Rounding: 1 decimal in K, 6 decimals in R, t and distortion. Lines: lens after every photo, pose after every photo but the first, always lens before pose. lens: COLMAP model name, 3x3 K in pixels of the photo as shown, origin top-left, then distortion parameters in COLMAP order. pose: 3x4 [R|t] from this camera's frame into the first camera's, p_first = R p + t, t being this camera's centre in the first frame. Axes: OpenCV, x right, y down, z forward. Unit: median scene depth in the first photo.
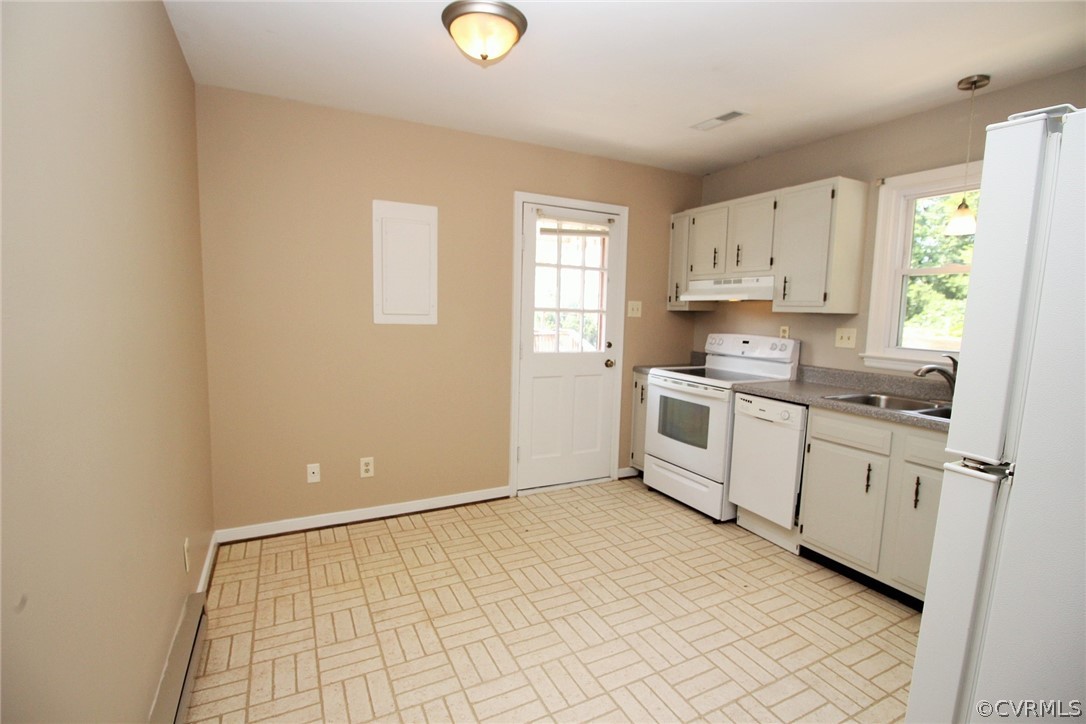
lens RADIAL K [[496.4, 0, 544.4], [0, 496.4, 357.8], [0, 0, 1]] dist [0.090232, -0.059629]
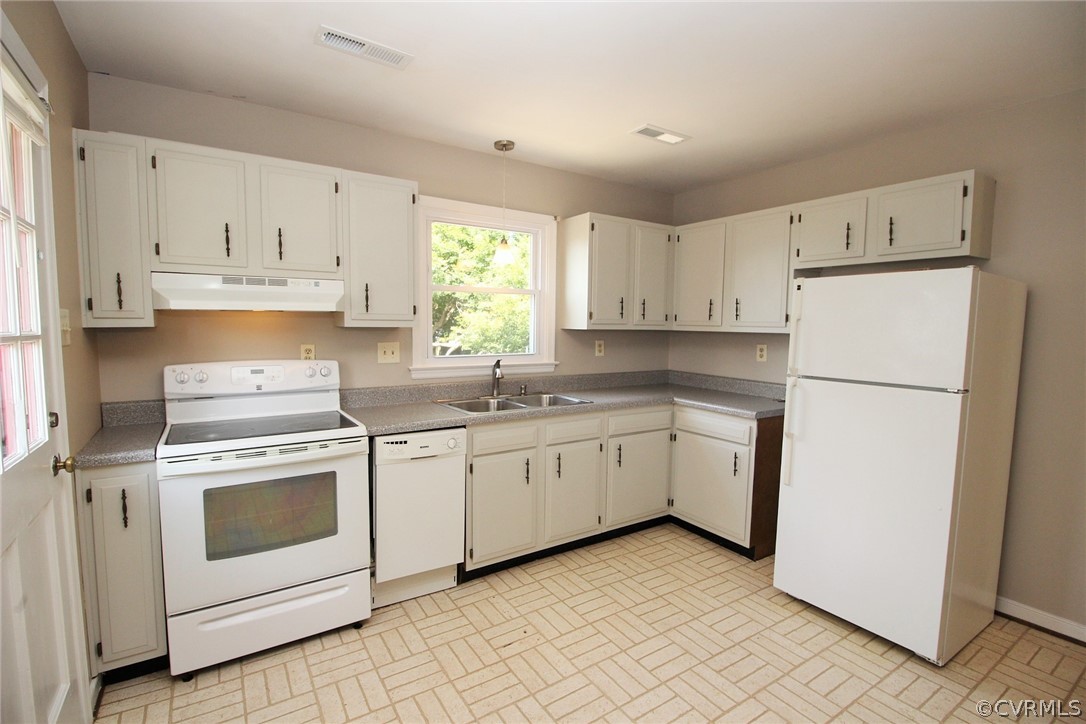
lens RADIAL K [[504.7, 0, 539.1], [0, 504.7, 363.6], [0, 0, 1]] dist [-0.000248, -0.009331]
pose [[-0.079622, -0.103231, 0.991465, -0.348661], [0.092928, 0.989523, 0.110492, -0.093852], [-0.992484, 0.100933, -0.069194, 0.771177]]
